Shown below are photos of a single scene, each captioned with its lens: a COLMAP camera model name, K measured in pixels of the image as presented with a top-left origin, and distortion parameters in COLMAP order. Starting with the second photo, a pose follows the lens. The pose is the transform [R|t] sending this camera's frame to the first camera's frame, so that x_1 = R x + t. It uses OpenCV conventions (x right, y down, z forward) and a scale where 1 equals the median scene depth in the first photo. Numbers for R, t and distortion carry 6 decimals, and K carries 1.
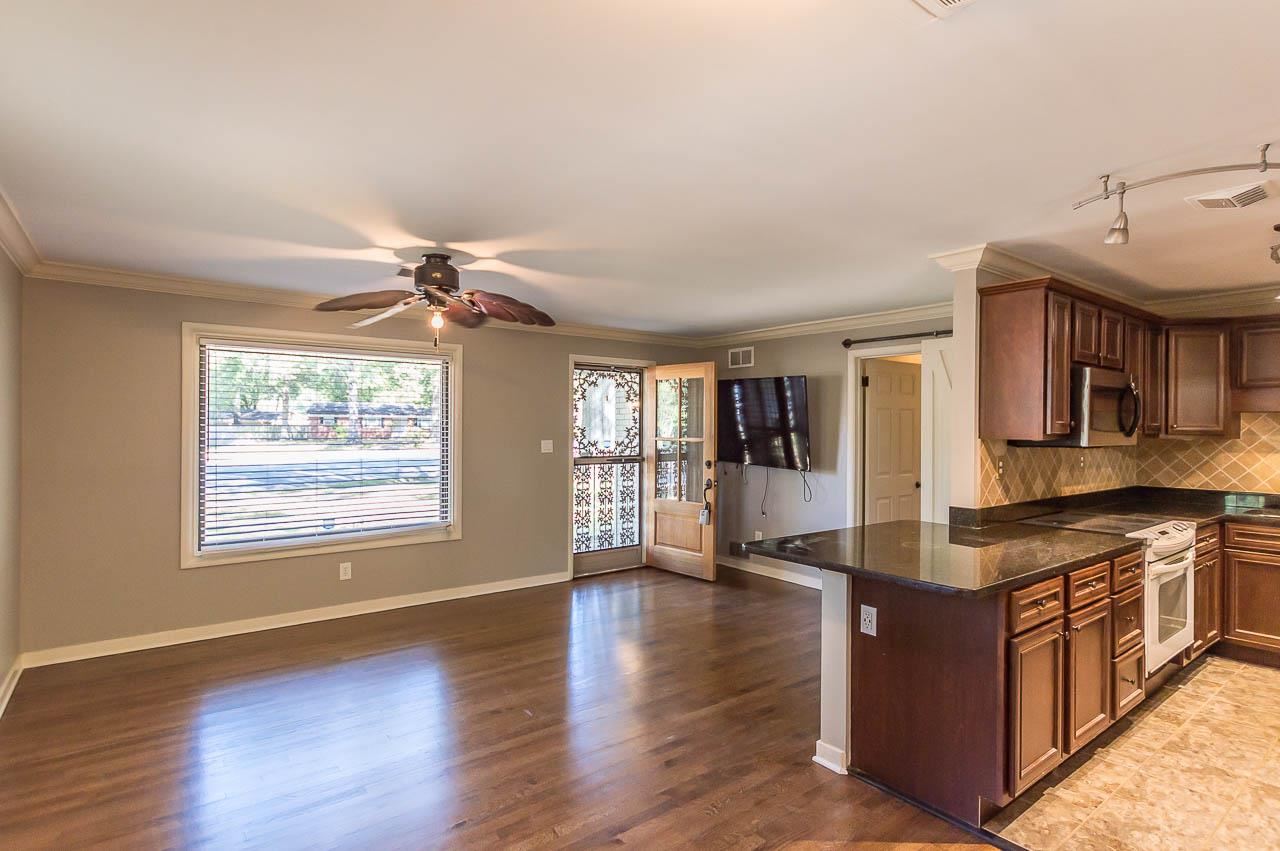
lens RADIAL K [[647.0, 0, 649.8], [0, 647.0, 426.9], [0, 0, 1]] dist [0.010701, -0.005981]
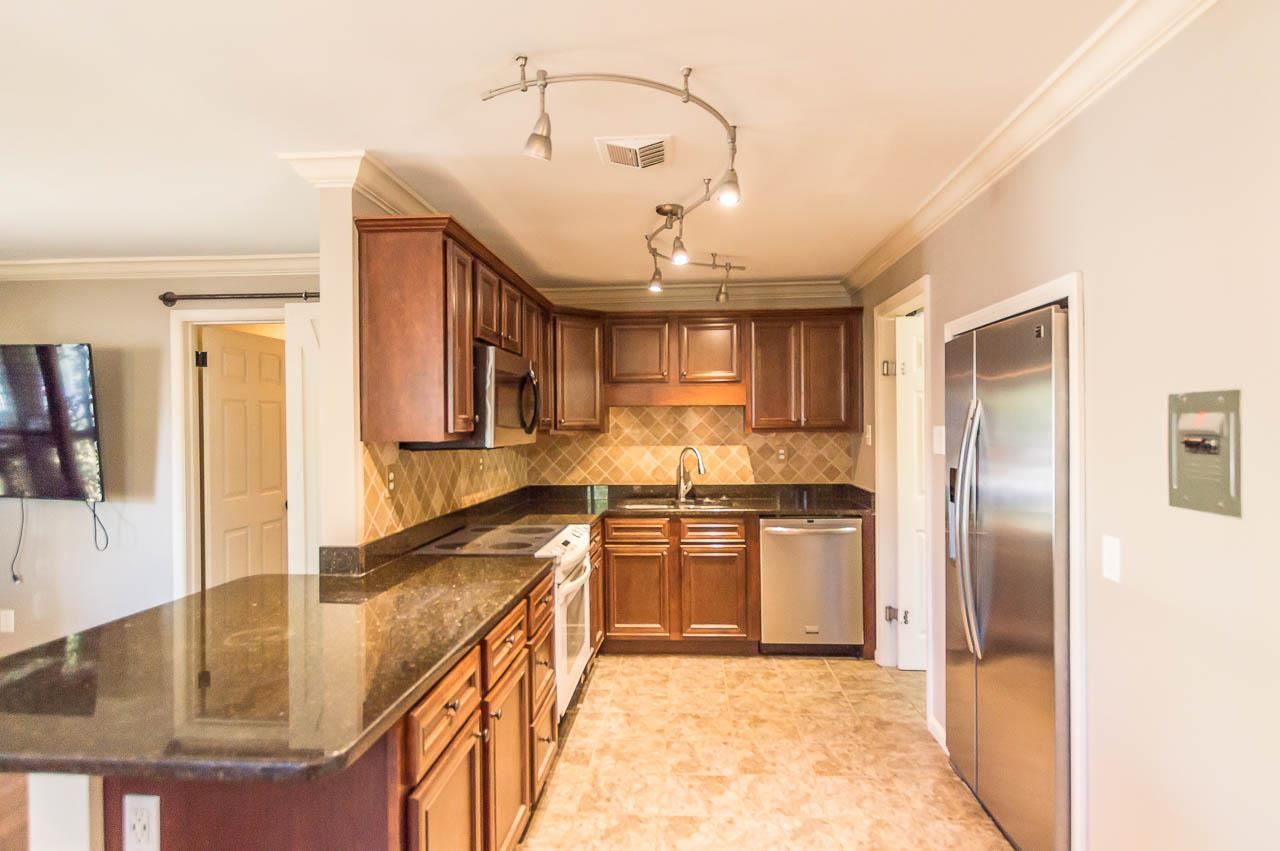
lens RADIAL K [[704.1, 0, 641.0], [0, 704.1, 426.5], [0, 0, 1]] dist [0.003252, -0.003079]
pose [[0.671918, -0.015672, 0.740460, 0.097598], [0.015359, 0.999856, 0.007225, 0.000848], [-0.740467, 0.006518, 0.672062, 0.176024]]
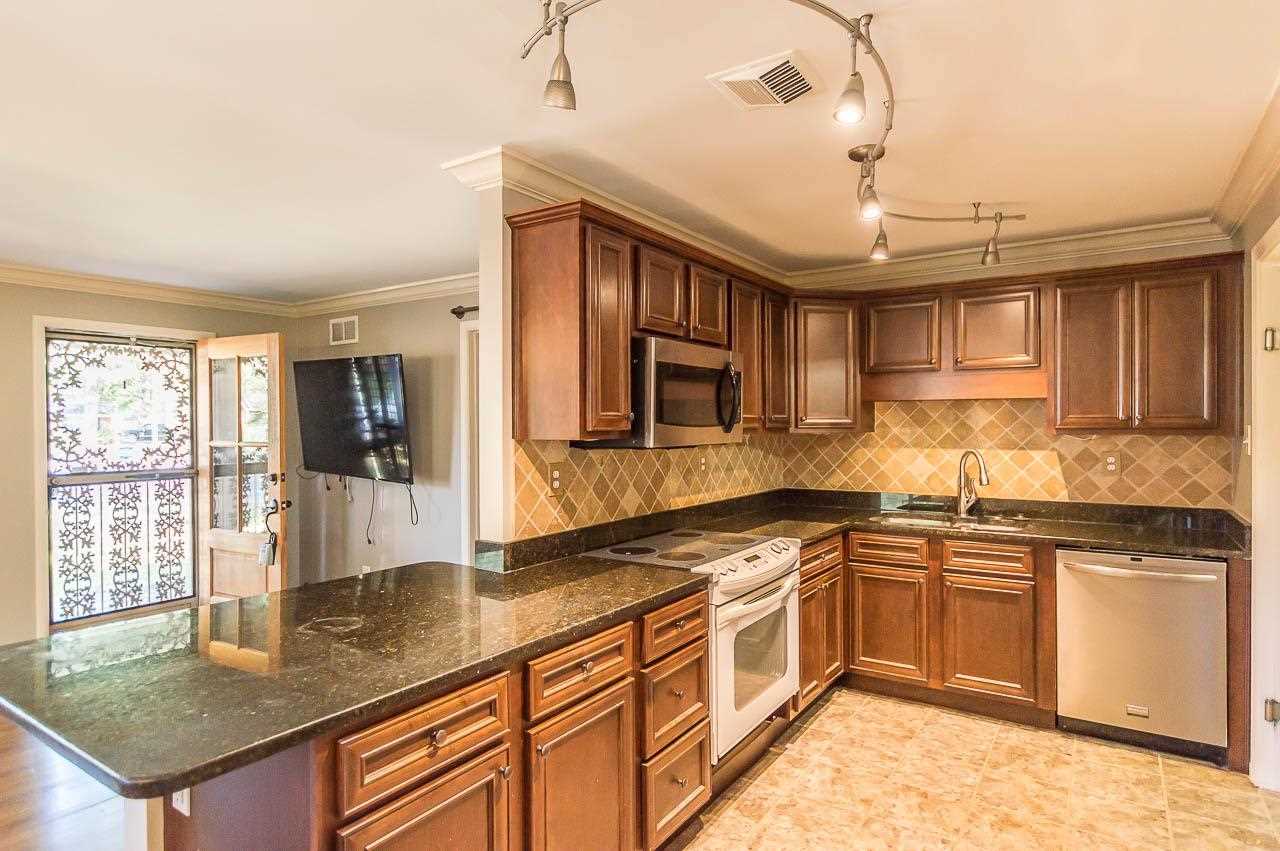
lens RADIAL K [[704.1, 0, 643.9], [0, 704.1, 426.5], [0, 0, 1]] dist [0.003252, -0.003079]
pose [[0.948368, -0.012990, 0.316905, 0.249511], [0.011774, 0.999914, 0.005752, 0.001476], [-0.316953, -0.001724, 0.948440, 0.157231]]
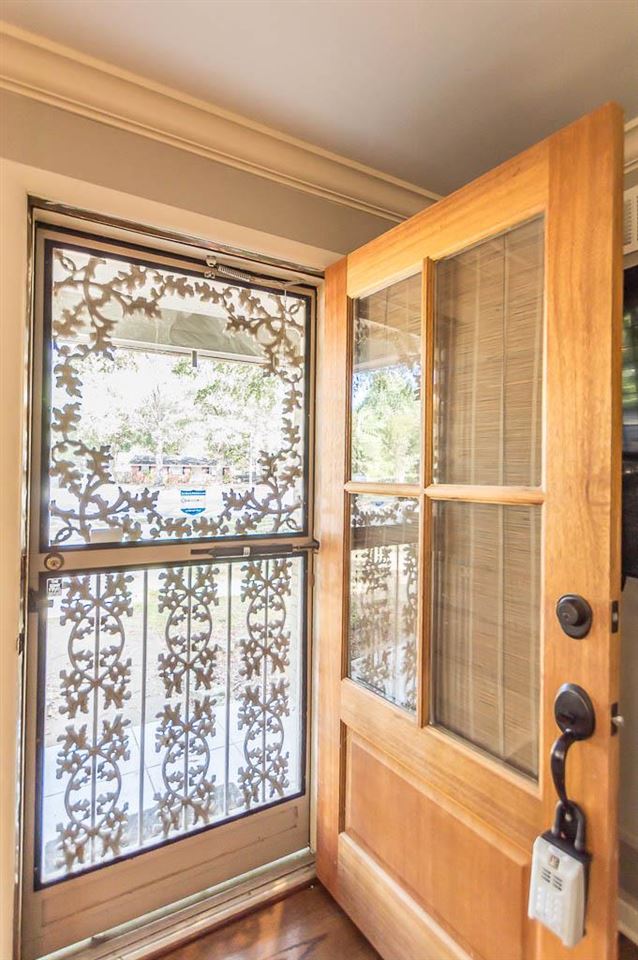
lens RADIAL K [[485.2, 0, 318.2], [0, 485.2, 467.9], [0, 0, 1]] dist [0.010701, -0.005981]
pose [[0.989456, 0.006452, -0.144689, 0.034981], [-0.008758, 0.999844, -0.015306, 0.015214], [0.144567, 0.016412, 0.989359, 0.903191]]
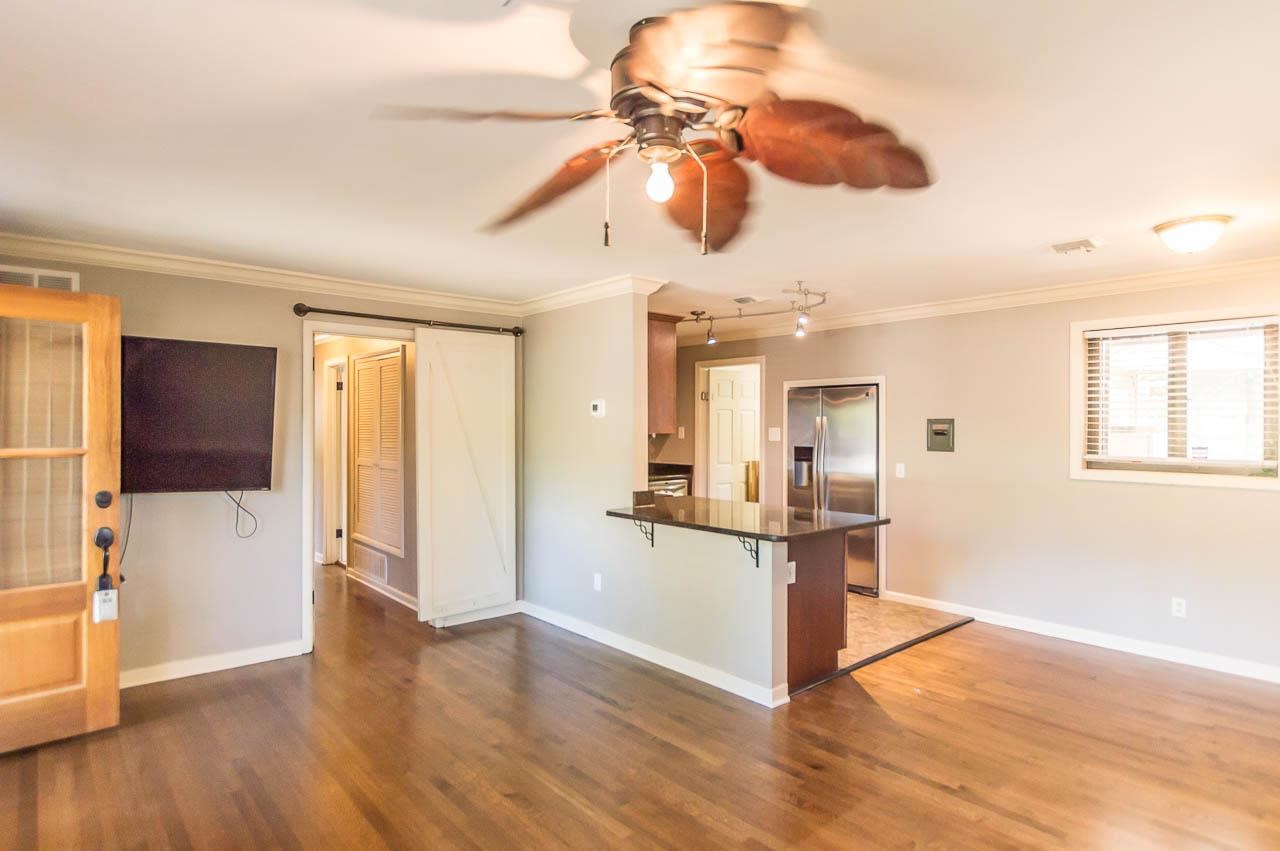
lens RADIAL K [[704.1, 0, 633.2], [0, 704.1, 423.7], [0, 0, 1]] dist [0.003252, -0.003079]
pose [[-0.039051, -0.004867, 0.999225, -0.512877], [-0.000966, 0.999988, 0.004832, -0.004161], [-0.999237, -0.000776, -0.039055, 0.659843]]
